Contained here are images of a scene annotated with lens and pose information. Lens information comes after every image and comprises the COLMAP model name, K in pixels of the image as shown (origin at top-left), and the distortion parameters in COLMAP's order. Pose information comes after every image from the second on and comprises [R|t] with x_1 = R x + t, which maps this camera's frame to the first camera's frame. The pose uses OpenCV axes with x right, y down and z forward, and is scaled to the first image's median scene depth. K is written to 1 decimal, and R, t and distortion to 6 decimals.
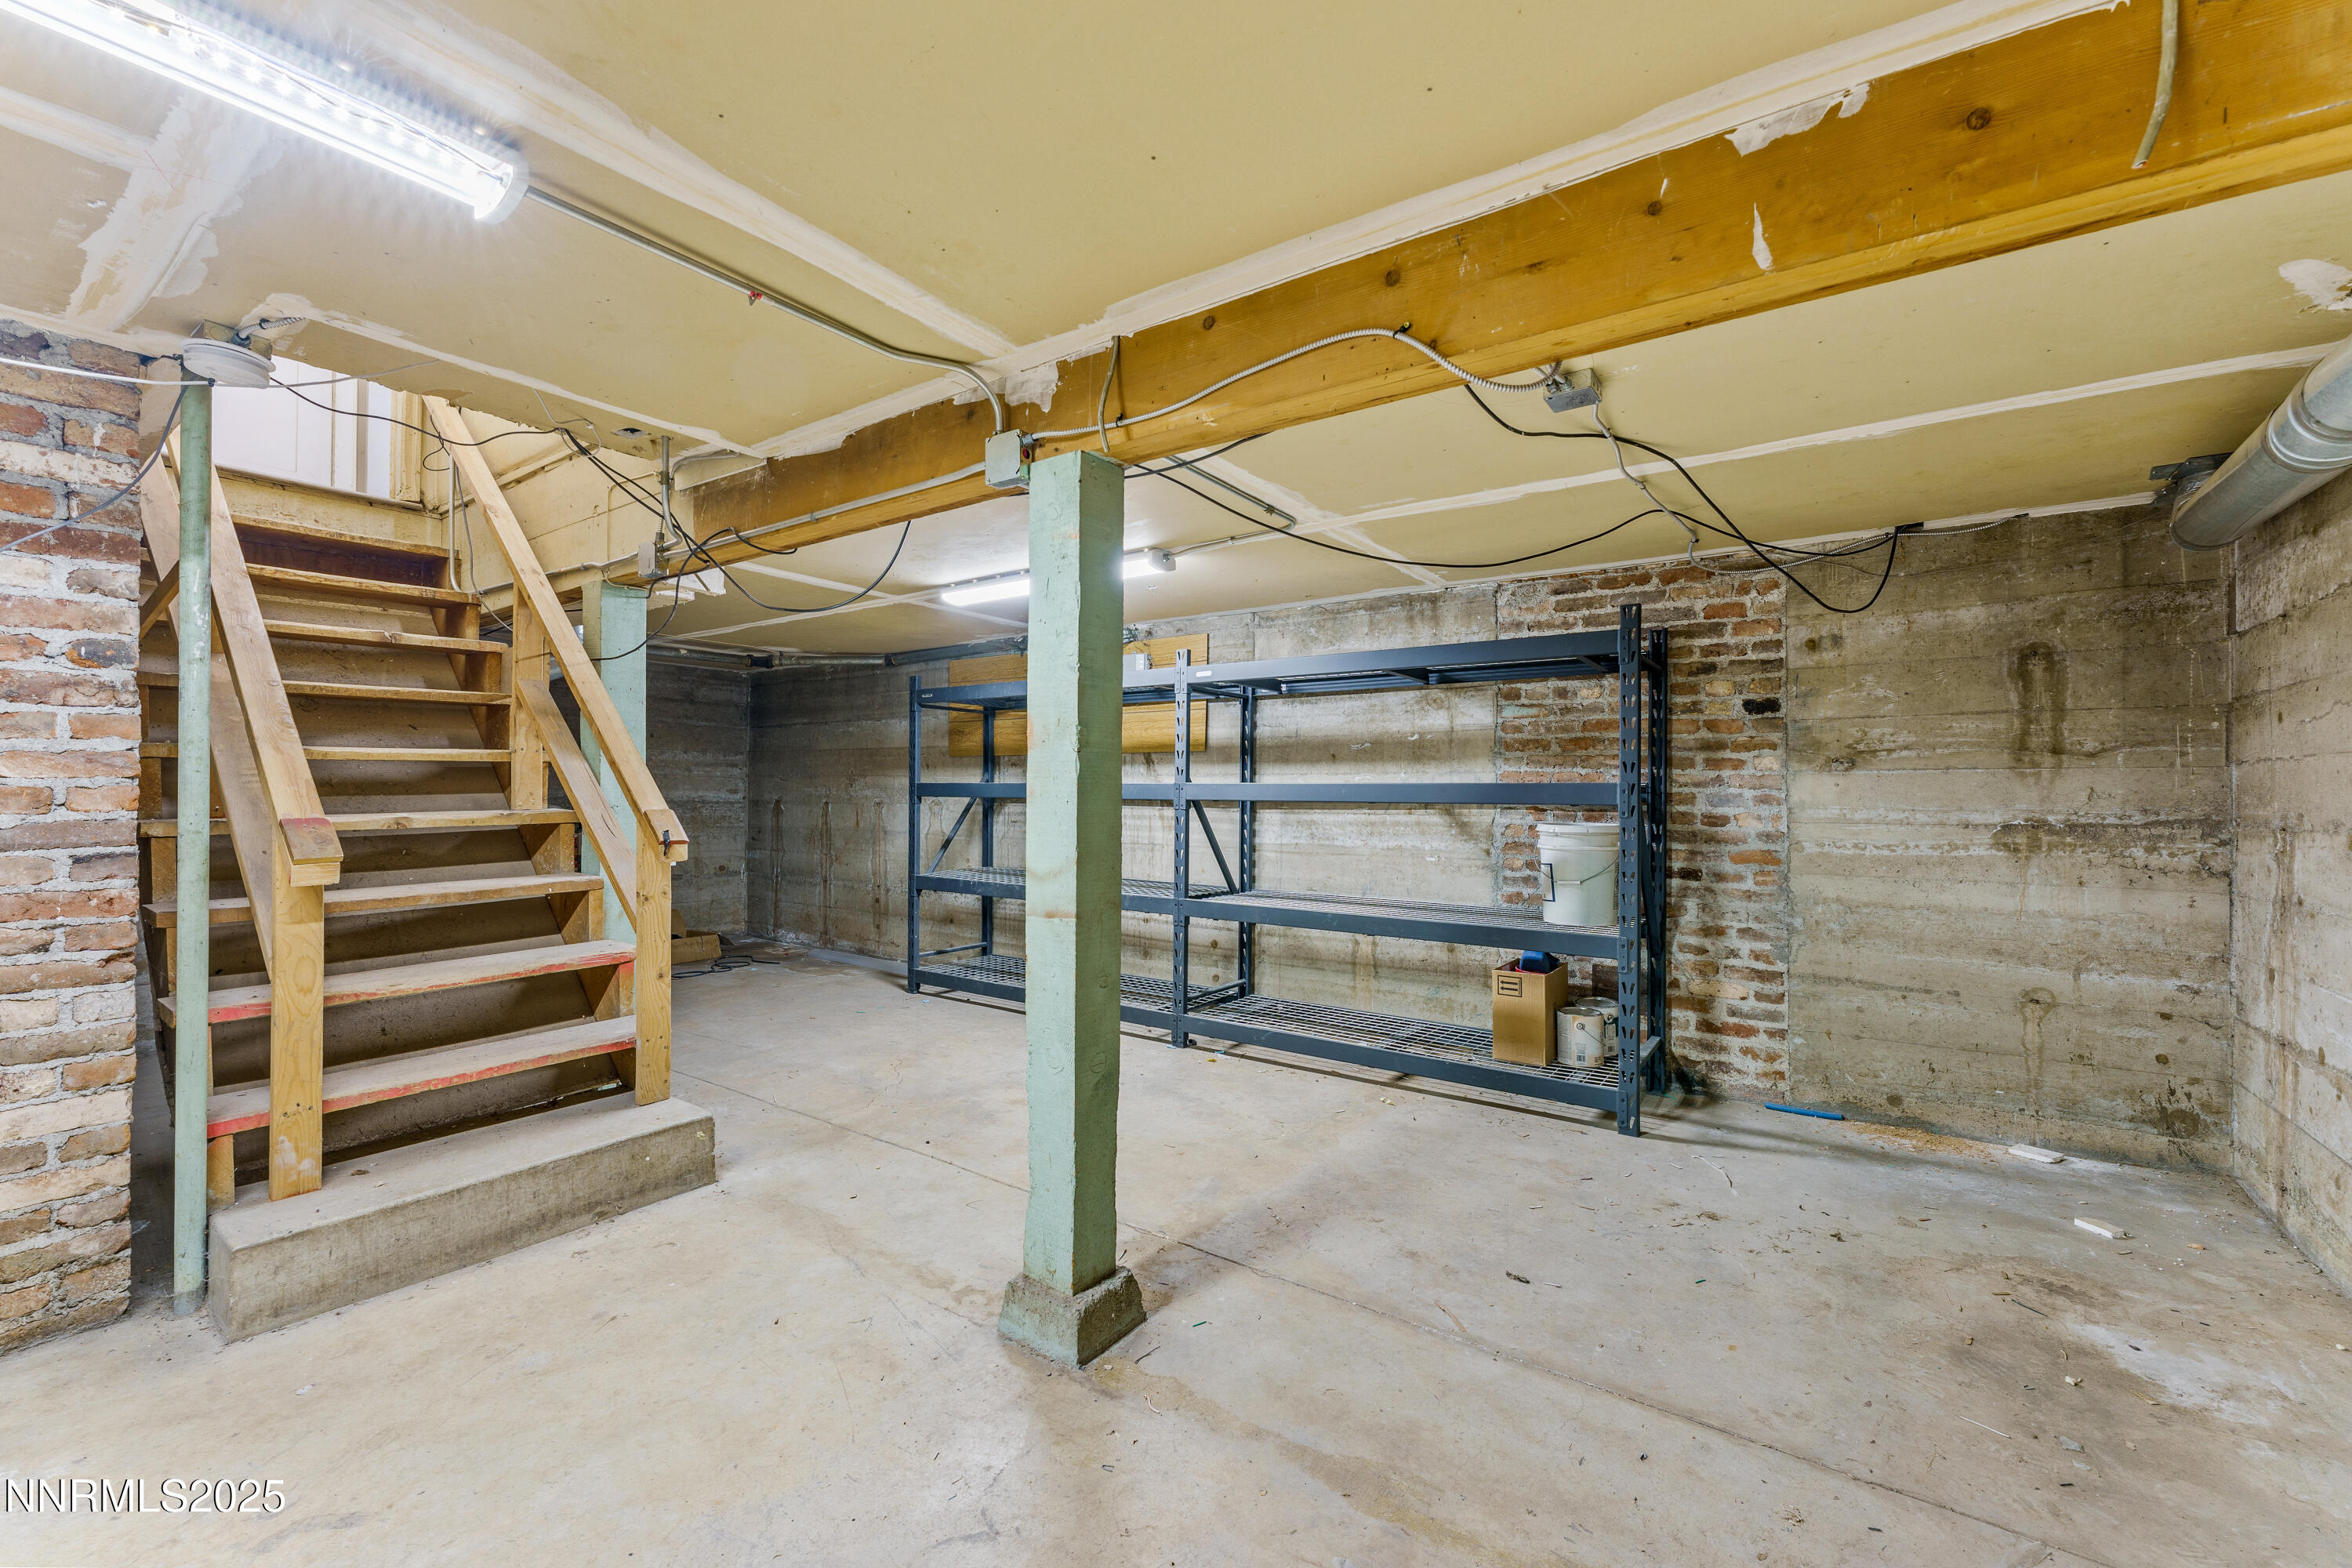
lens RADIAL K [[948.6, 0, 1177.4], [0, 948.6, 764.2], [0, 0, 1]] dist [0.001674, -0.000006]
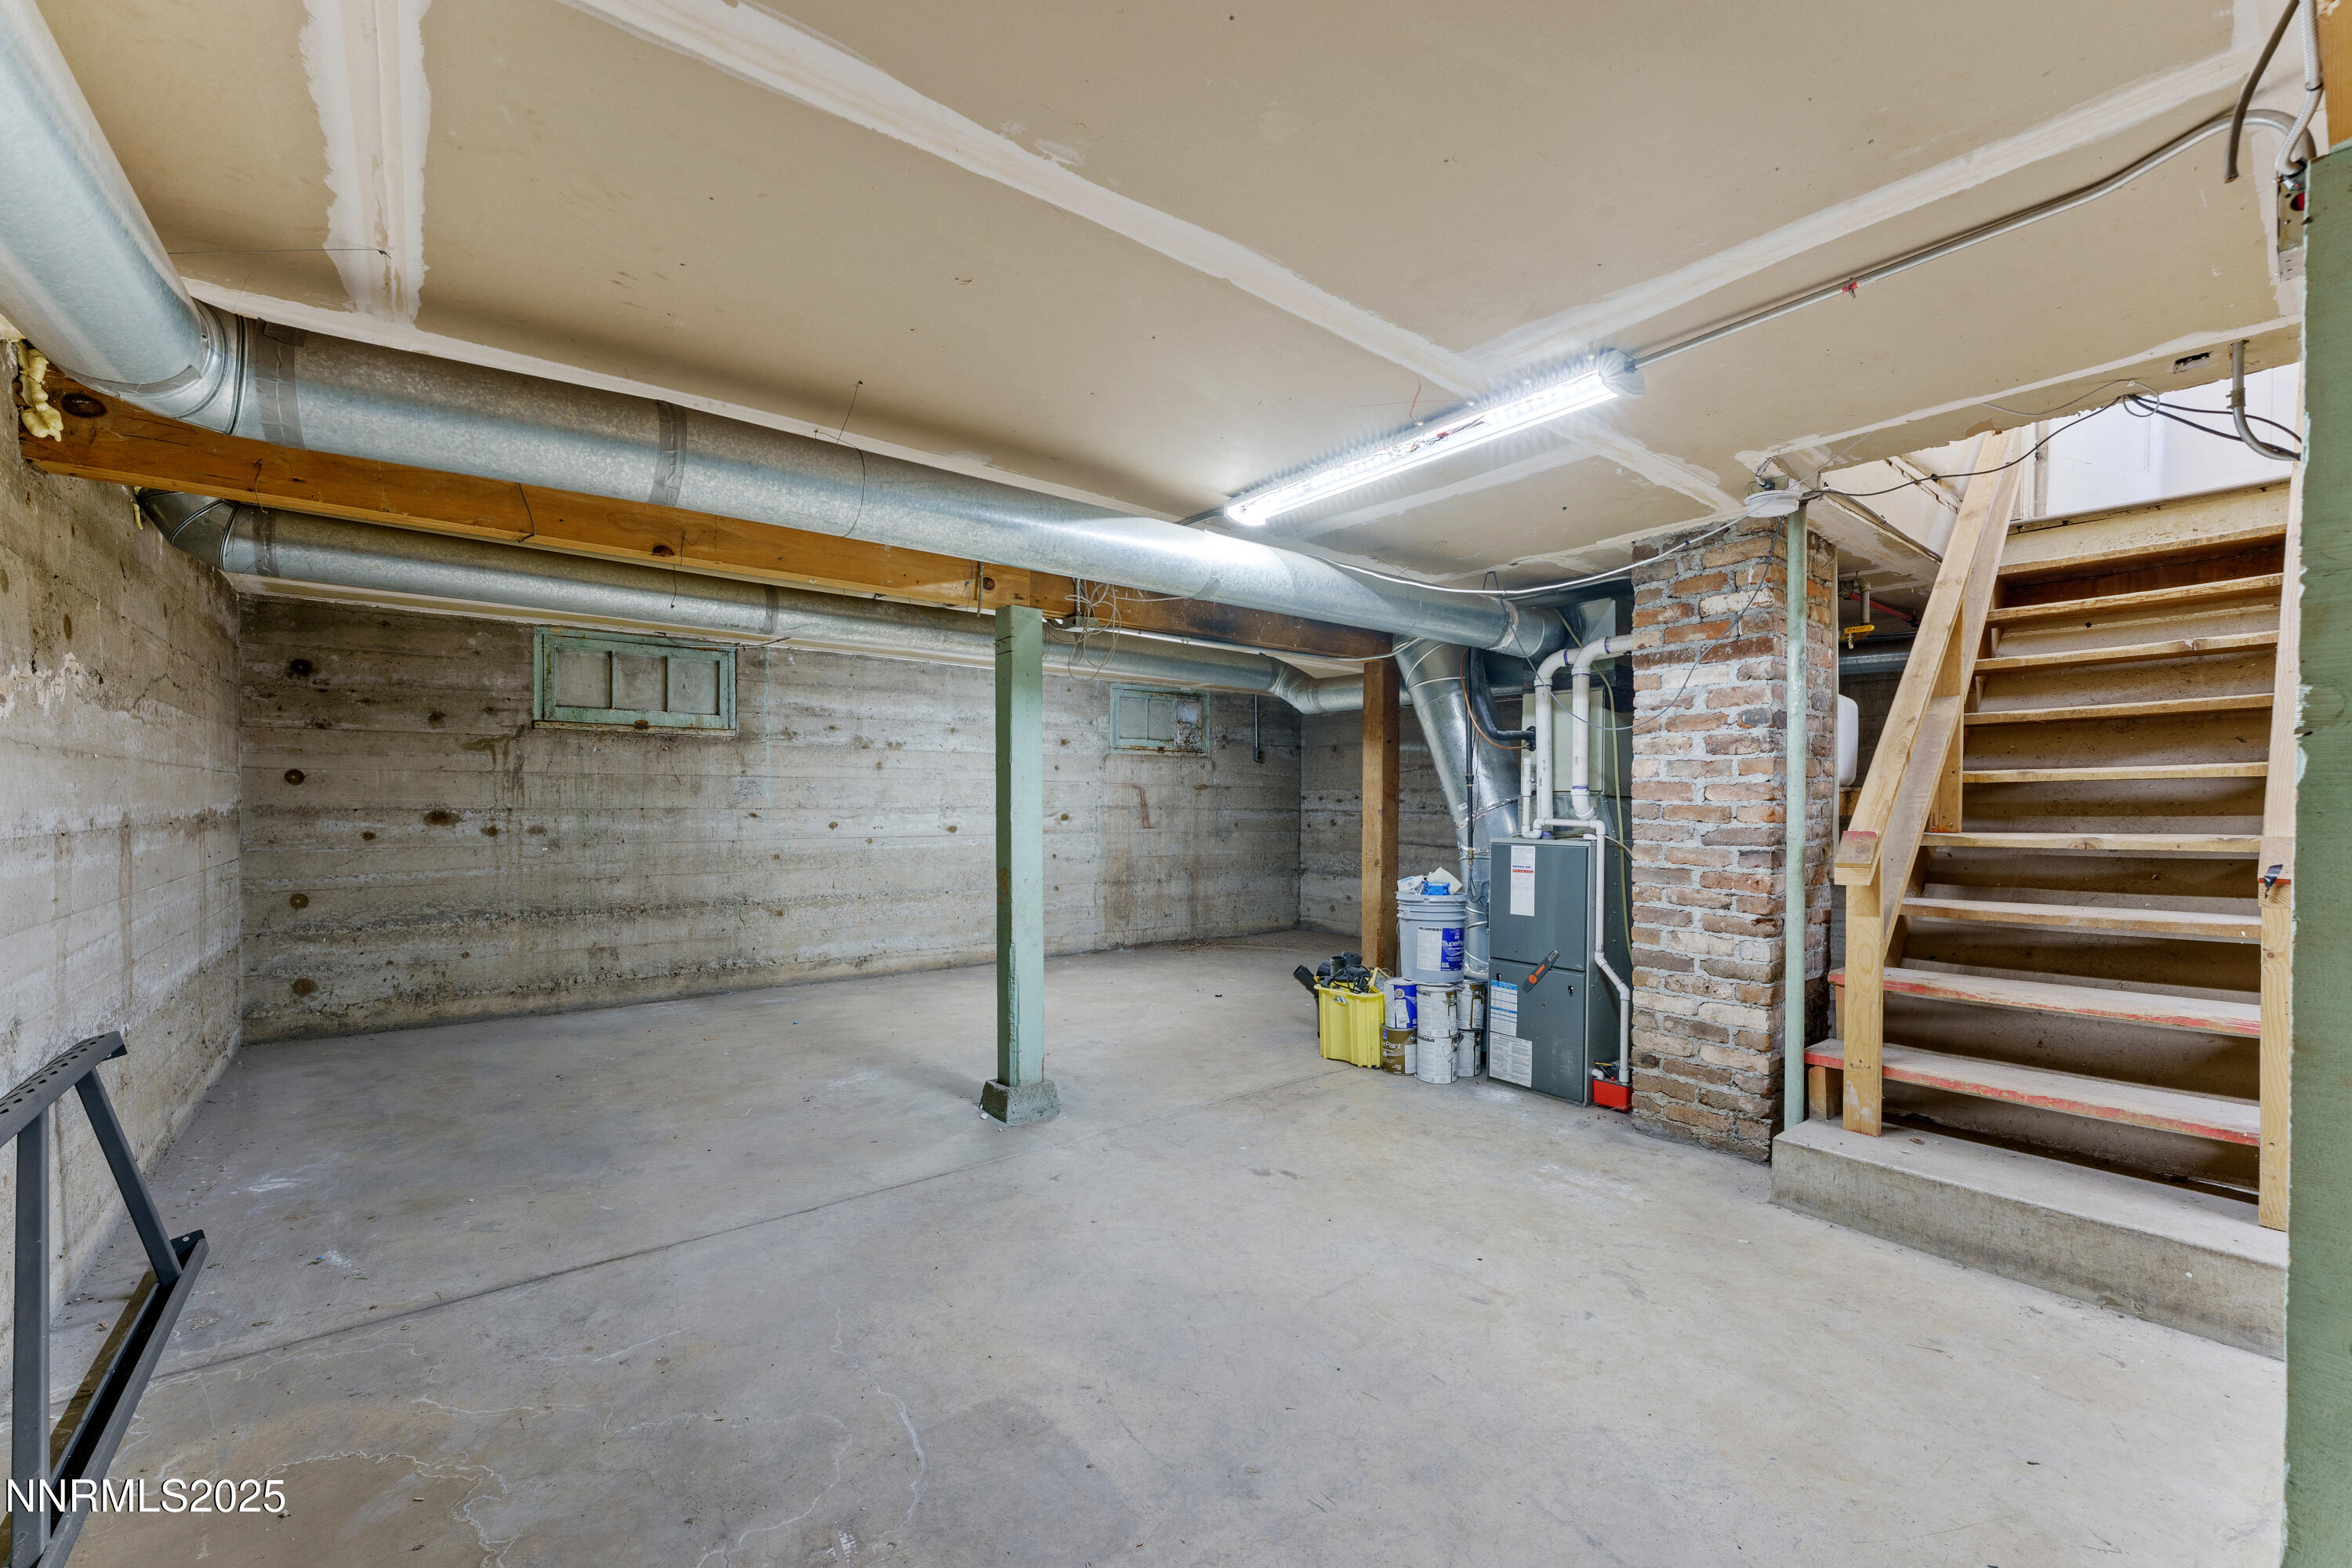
lens RADIAL K [[945.4, 0, 1175.6], [0, 945.4, 779.8], [0, 0, 1]] dist [0.001778, 0.000274]
pose [[-0.282516, -0.029317, -0.958815, 0.386983], [0.021687, 0.999082, -0.036939, 0.011587], [0.959017, -0.031230, -0.281621, 0.363869]]
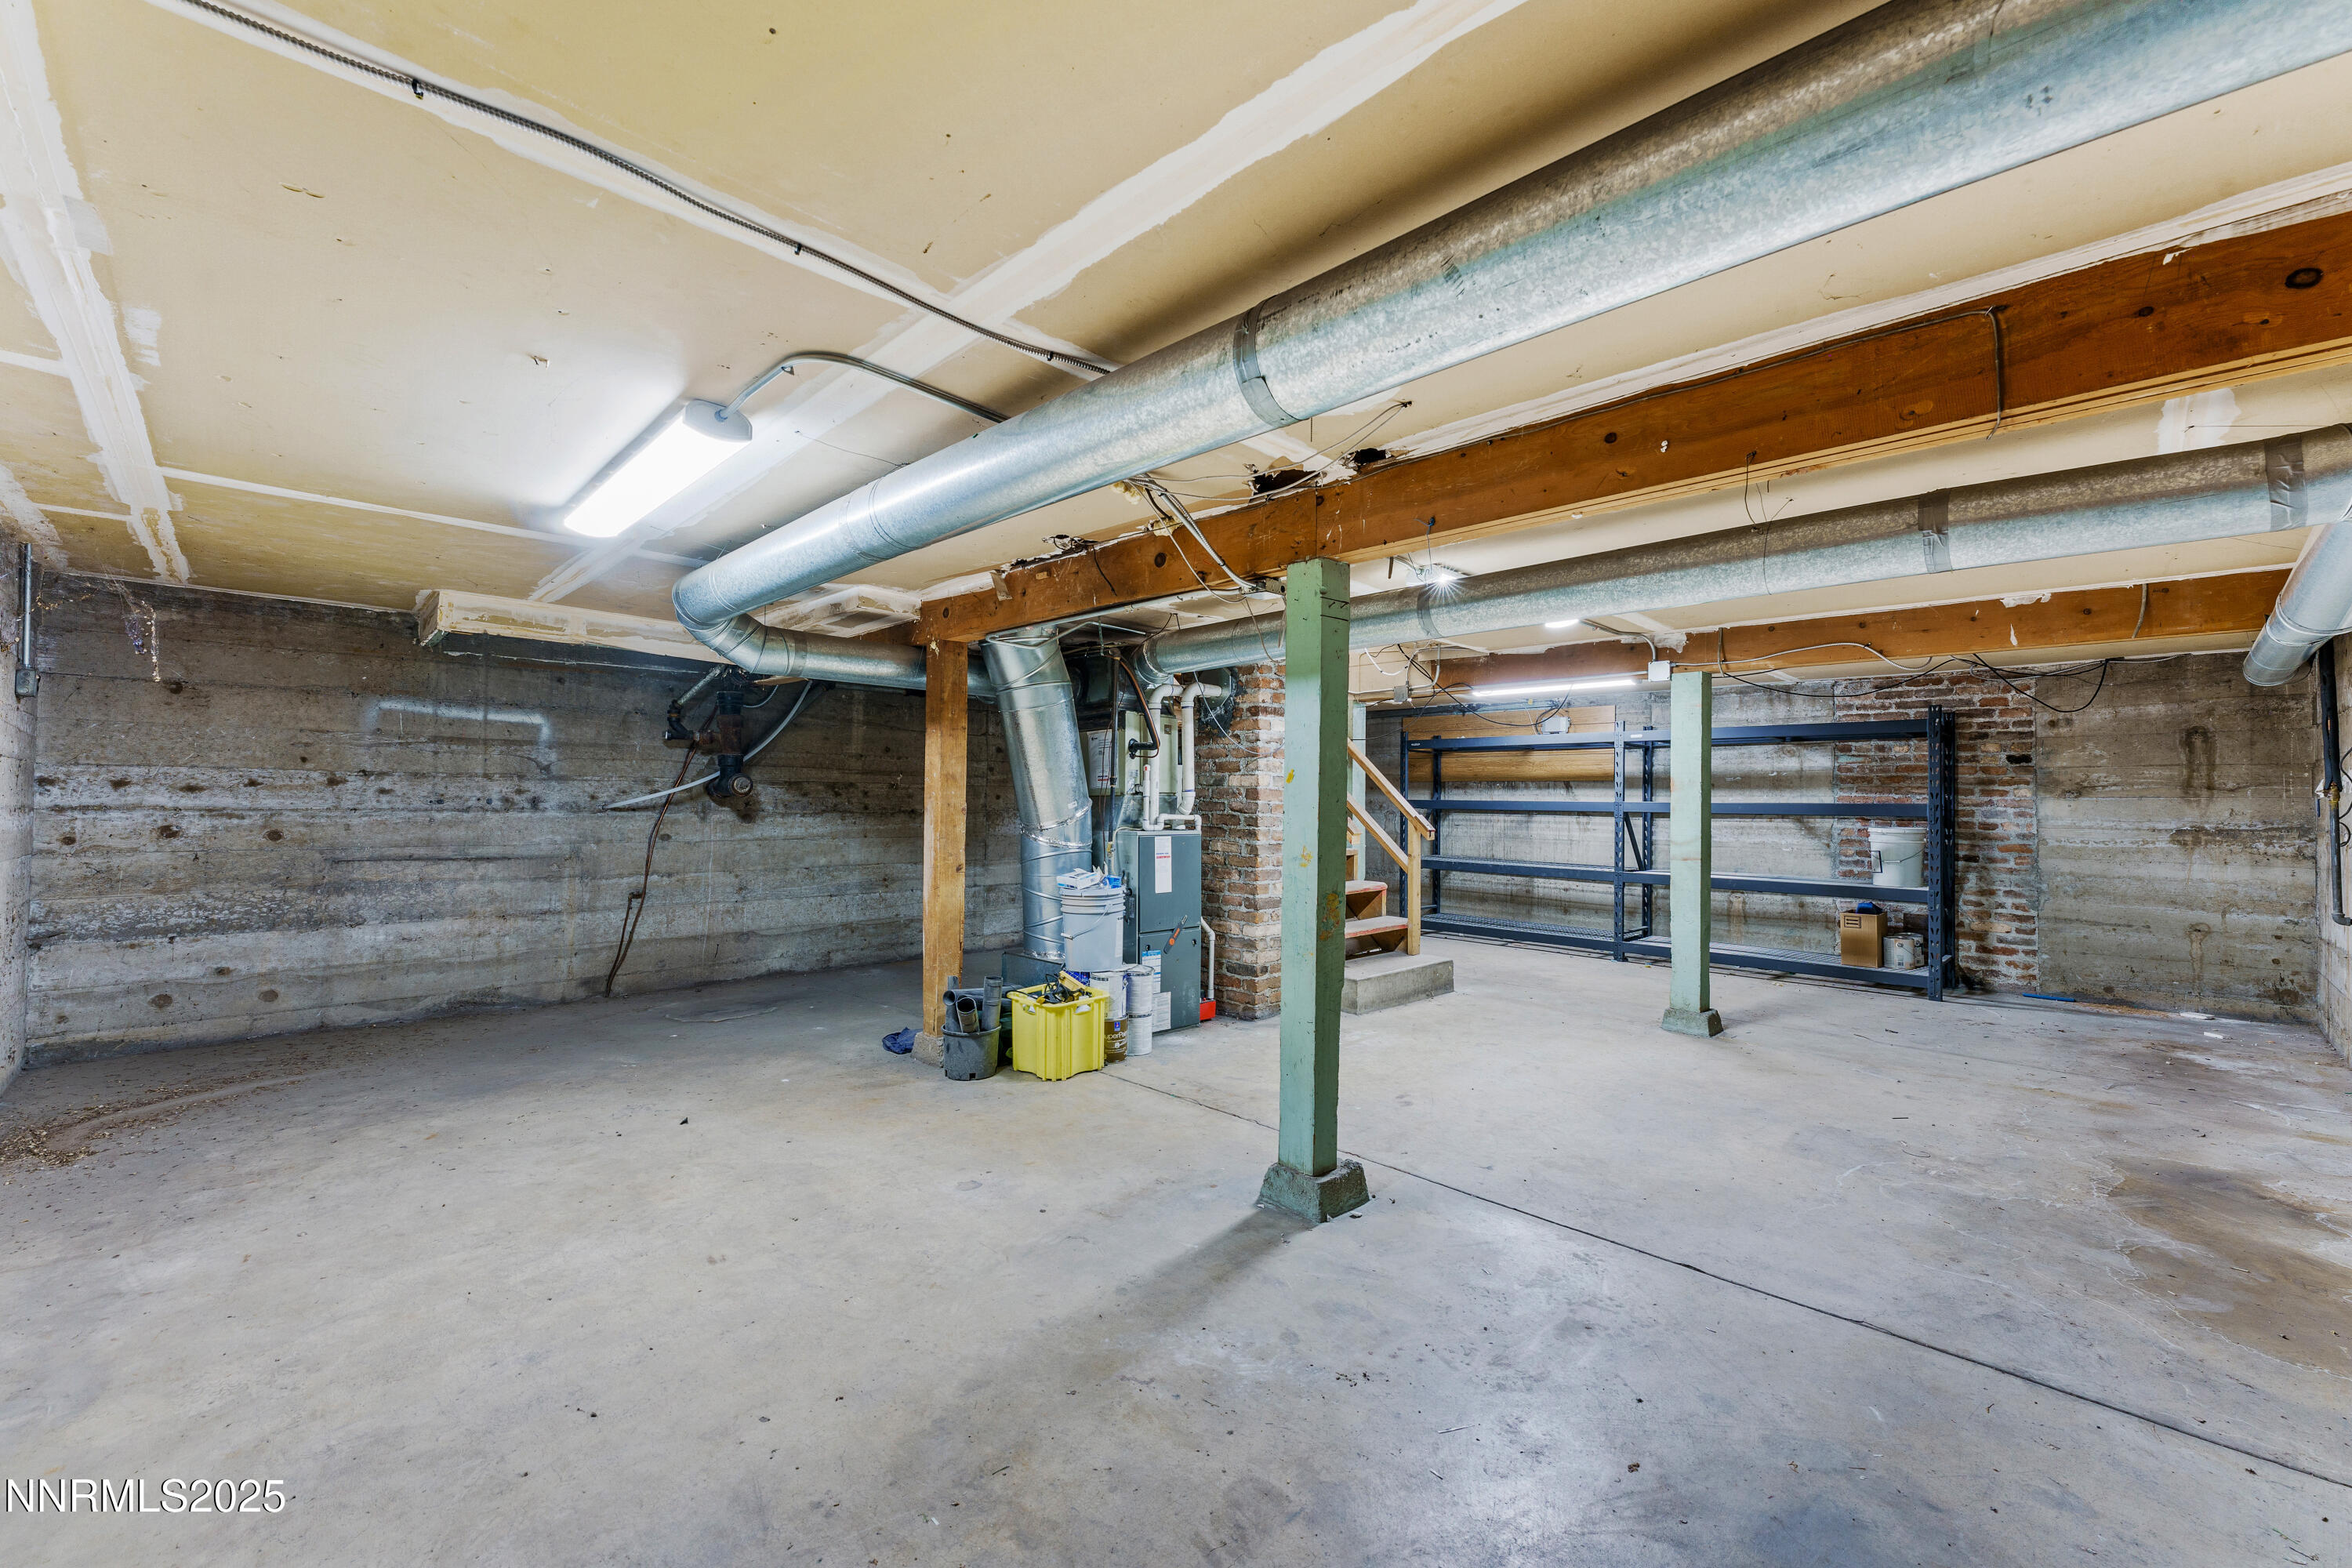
lens RADIAL K [[945.8, 0, 1177.5], [0, 945.8, 767.6], [0, 0, 1]] dist [0.000462, 0.000230]
pose [[0.983718, -0.001573, -0.179713, -0.642821], [0.000339, 0.999976, -0.006897, -0.040176], [0.179720, 0.006724, 0.983695, -1.071403]]
